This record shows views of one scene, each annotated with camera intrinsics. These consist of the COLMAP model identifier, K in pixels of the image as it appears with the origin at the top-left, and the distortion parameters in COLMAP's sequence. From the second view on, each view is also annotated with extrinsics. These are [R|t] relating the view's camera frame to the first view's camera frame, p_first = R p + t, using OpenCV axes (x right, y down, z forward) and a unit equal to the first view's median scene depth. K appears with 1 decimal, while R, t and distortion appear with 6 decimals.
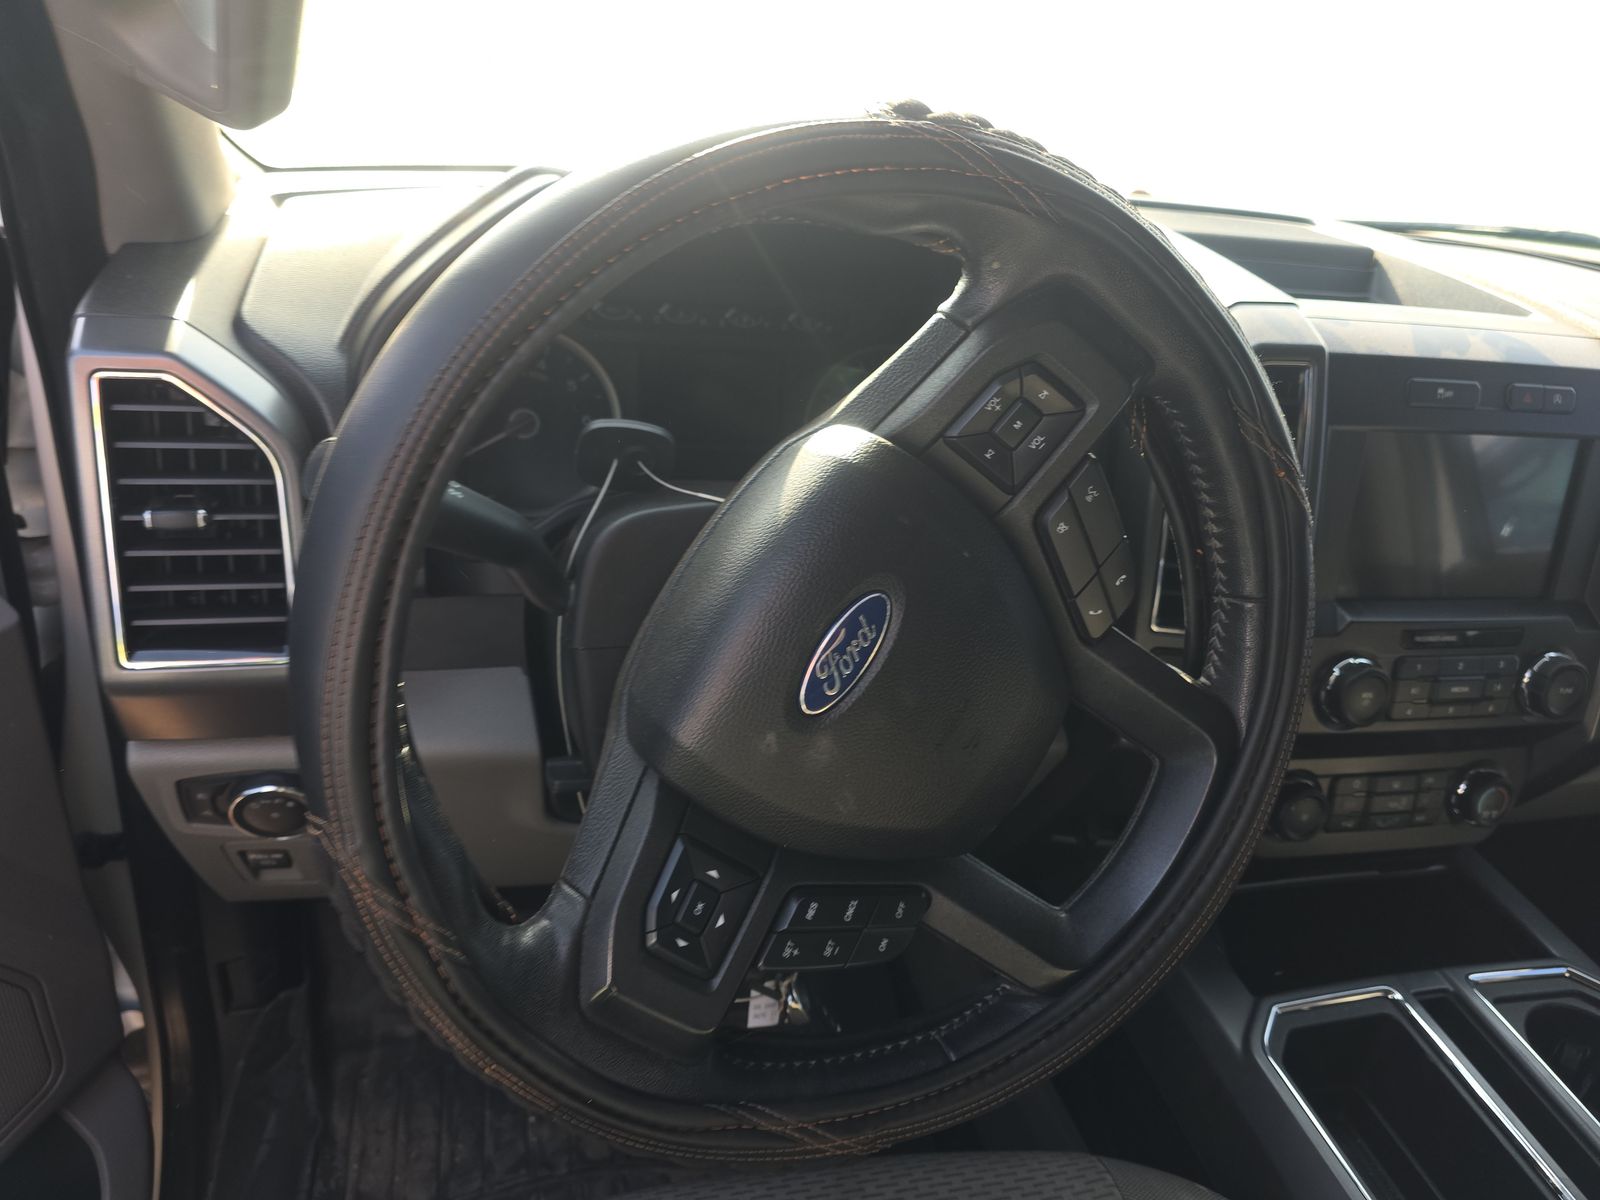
lens RADIAL K [[1070.3, 0, 800.7], [0, 1070.3, 621.2], [0, 0, 1]] dist [0.065378, -0.073413]
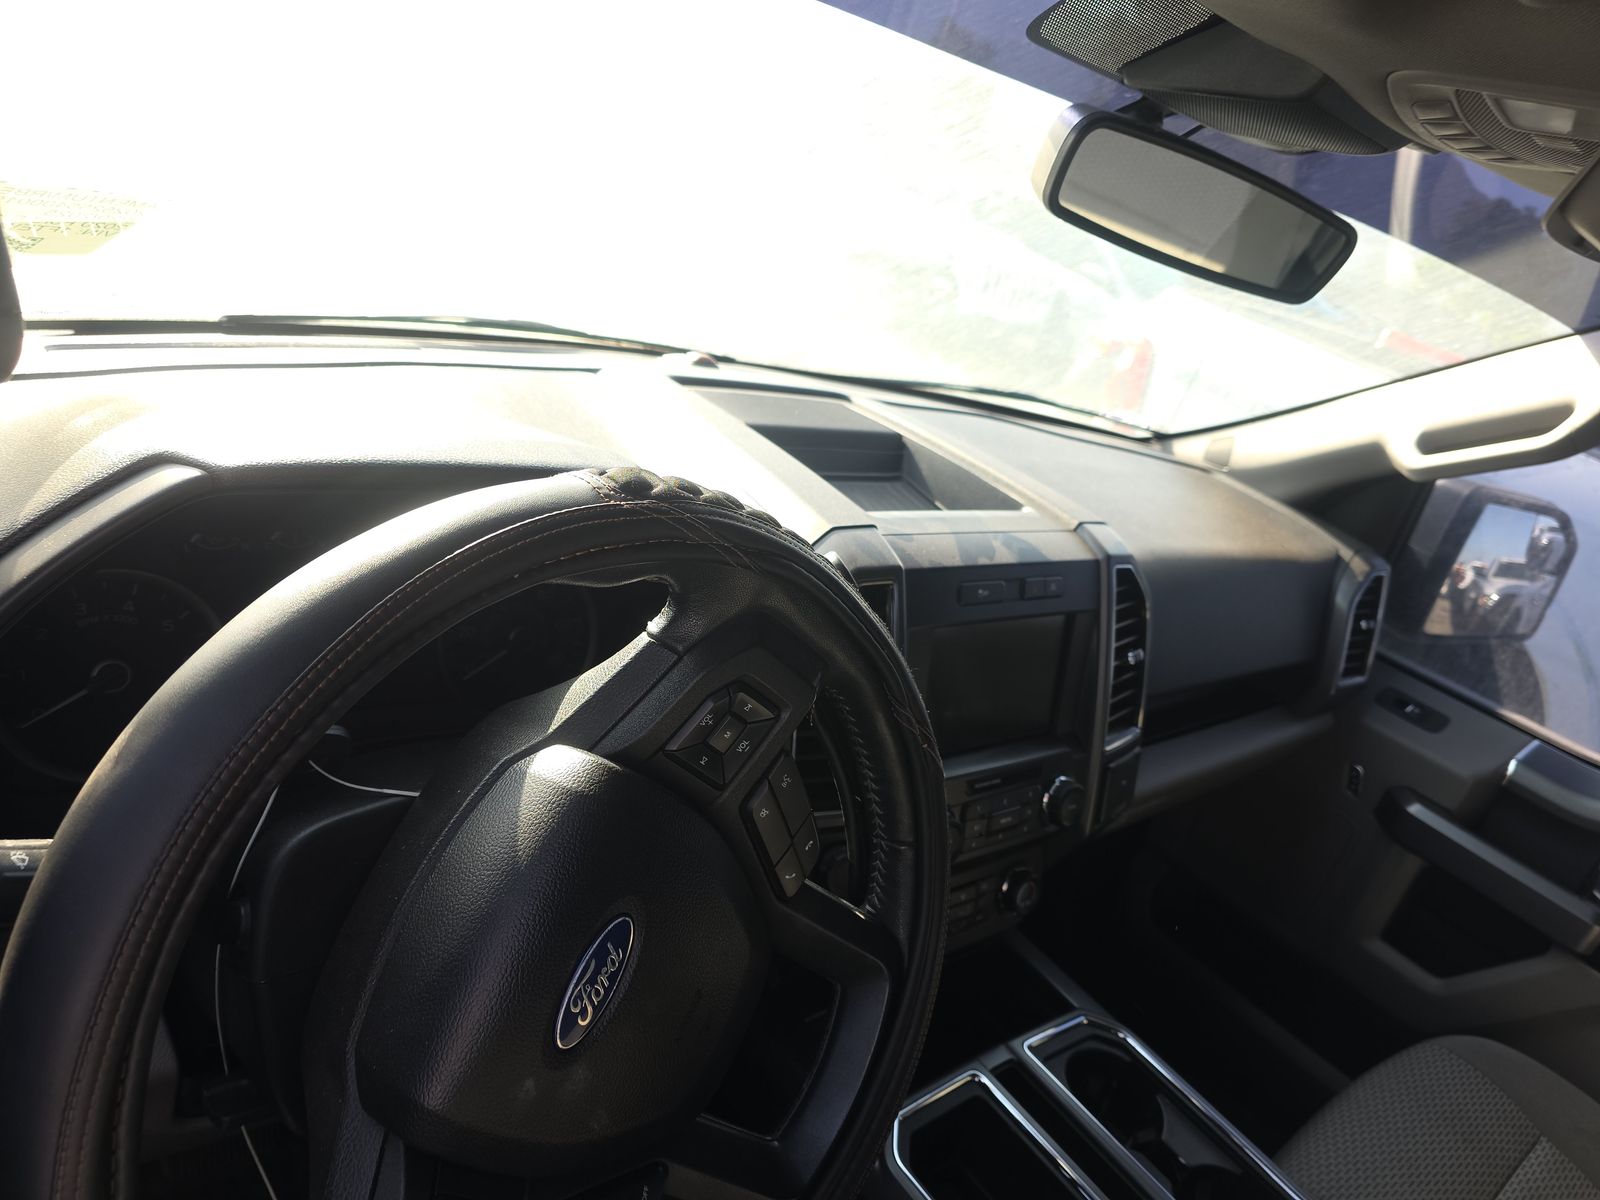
lens RADIAL K [[1078.5, 0, 800.0], [0, 1078.5, 600.0], [0, 0, 1]] dist [0.042907, -0.070985]
pose [[0.900670, -0.055051, 0.431002, -0.189547], [0.069629, 0.997409, -0.018107, -0.273556], [-0.428889, 0.046318, 0.902169, -0.045419]]
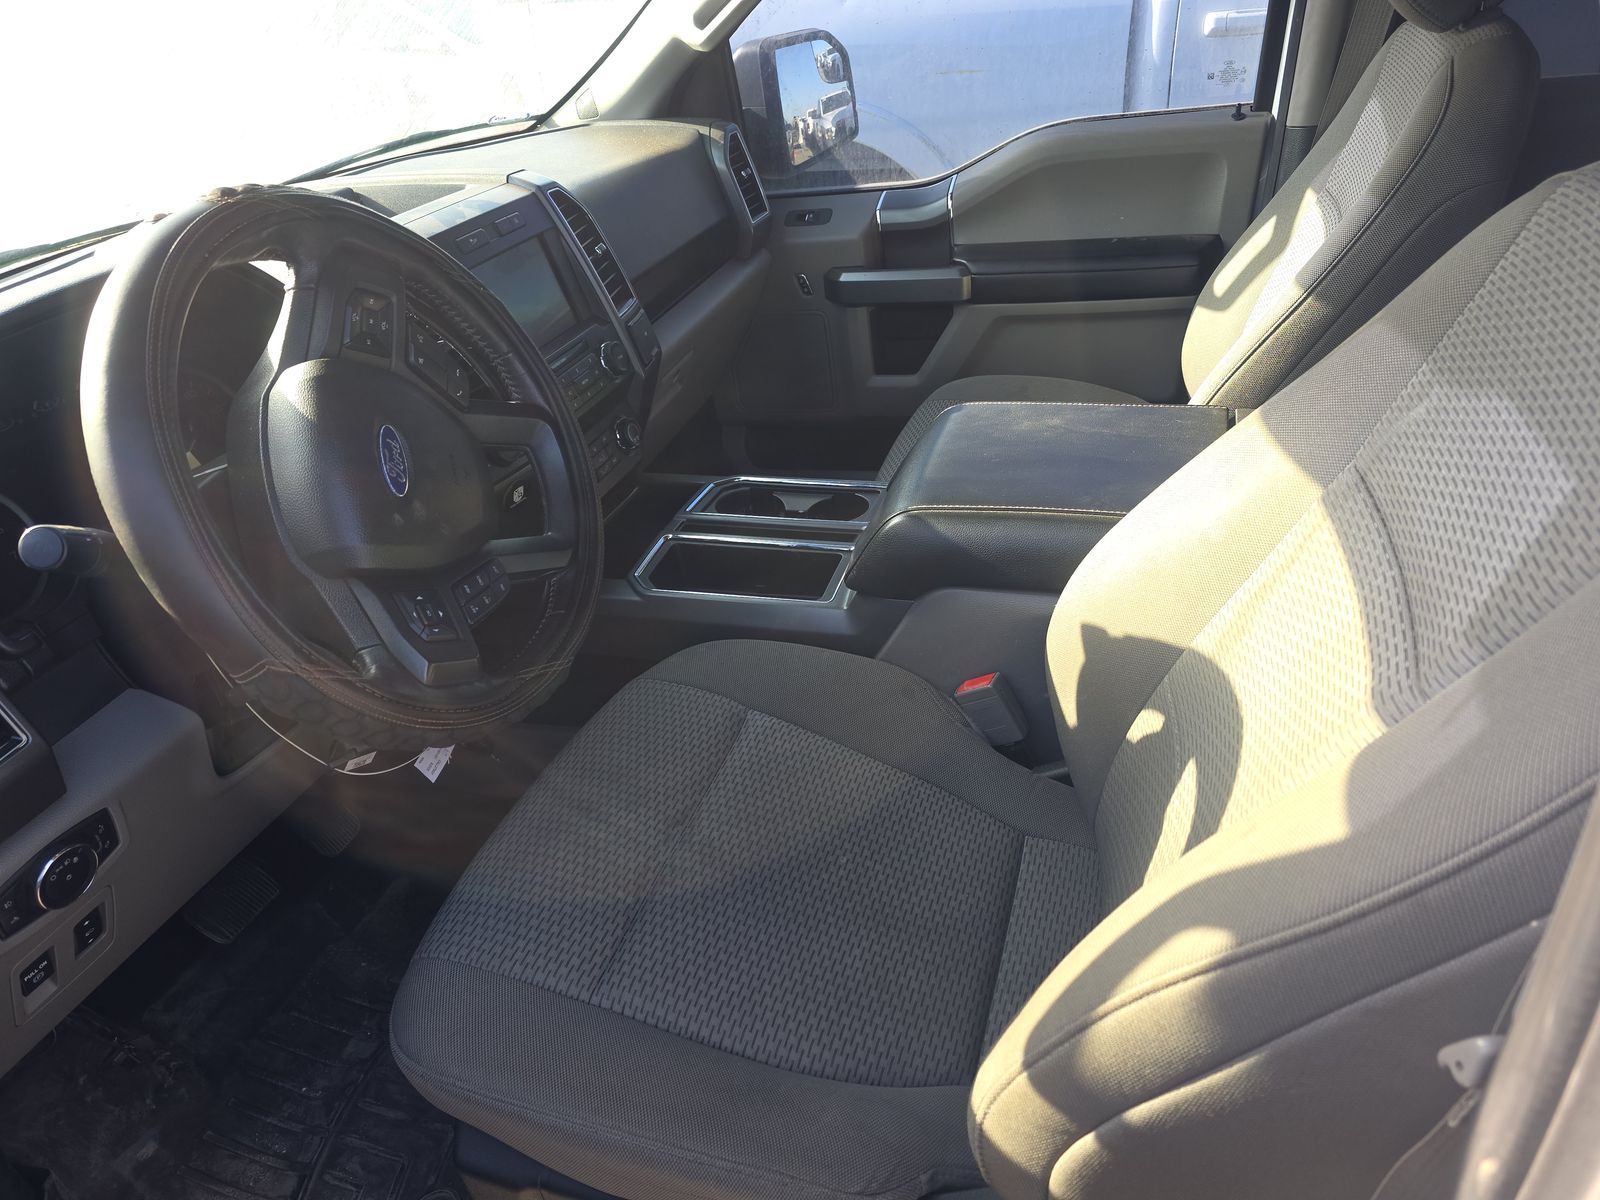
lens RADIAL K [[1062.5, 0, 817.7], [0, 1062.5, 634.9], [0, 0, 1]] dist [-0.002072, -0.001733]
pose [[0.494550, -0.614161, 0.615001, -0.819867], [0.577615, 0.760969, 0.295443, 0.126081], [-0.649447, 0.209123, 0.731086, -0.686672]]
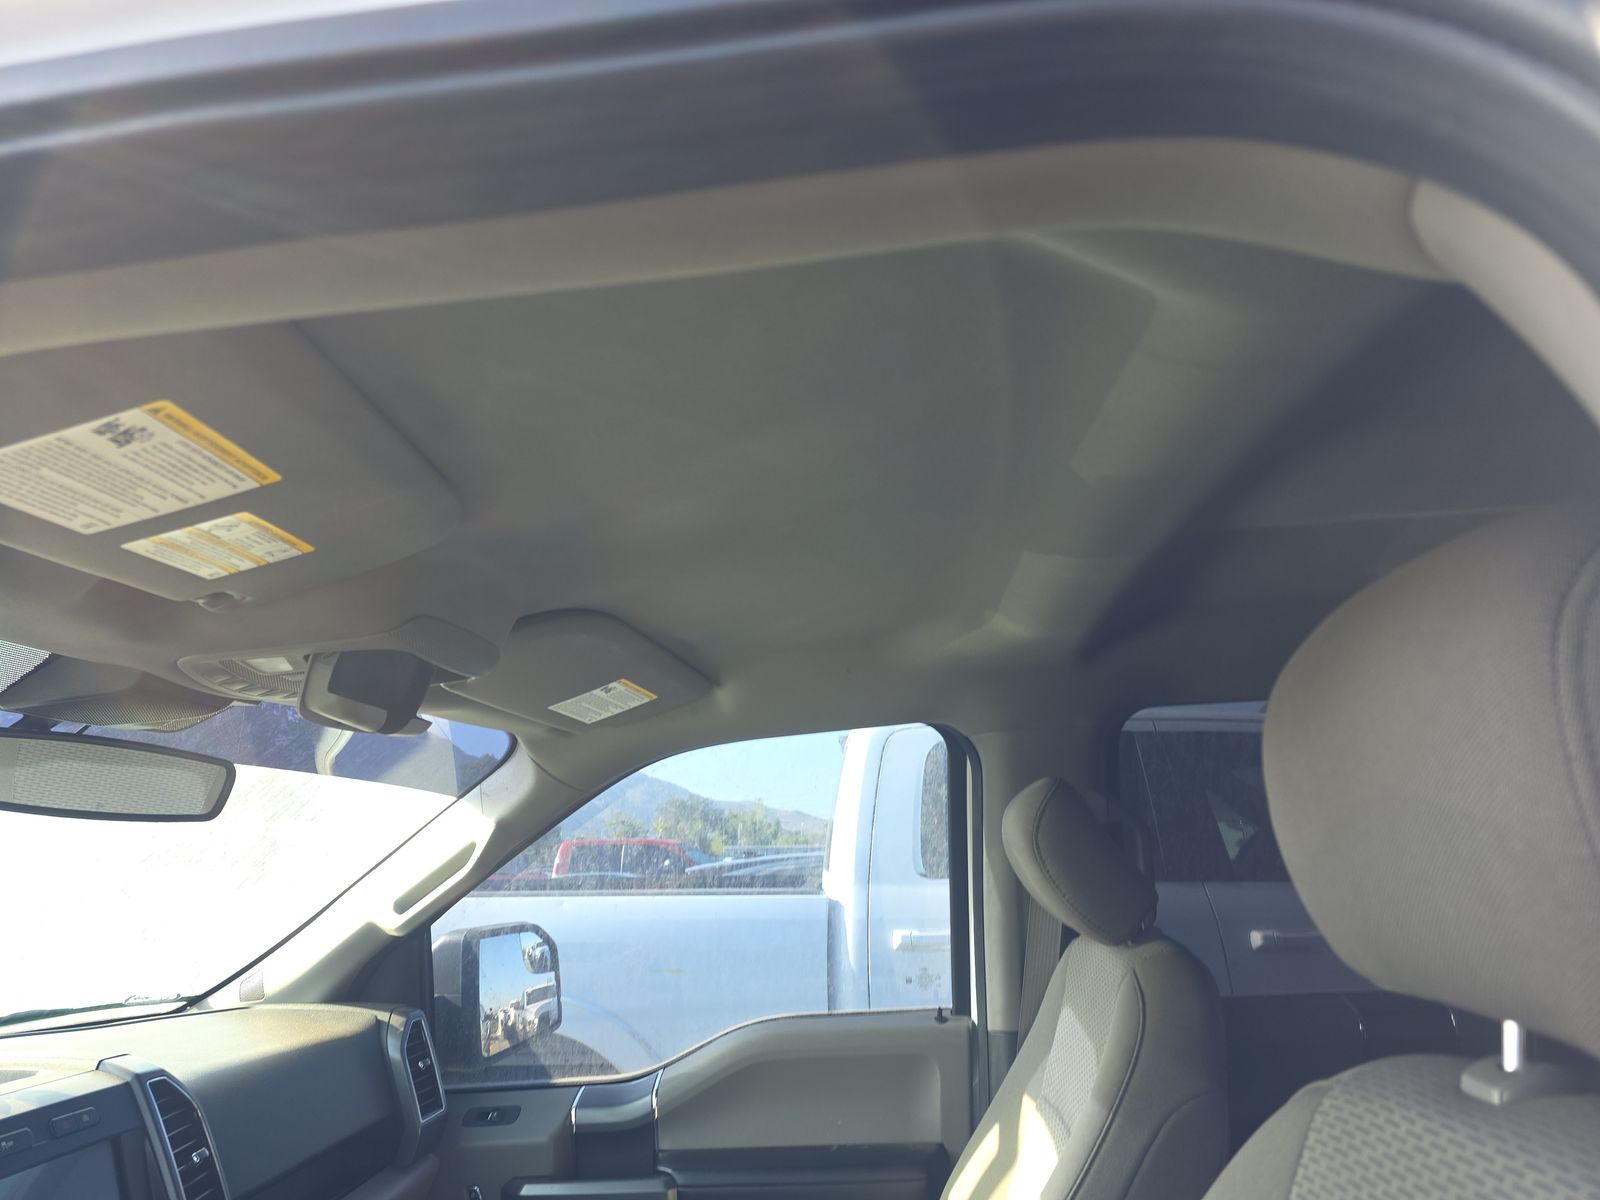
lens RADIAL K [[1085.0, 0, 775.4], [0, 1085.0, 646.2], [0, 0, 1]] dist [0.083329, -0.052343]
pose [[0.331818, 0.035909, 0.942660, -0.580749], [0.551304, 0.803485, -0.224667, 0.180071], [-0.765481, 0.594241, 0.246814, -0.598739]]
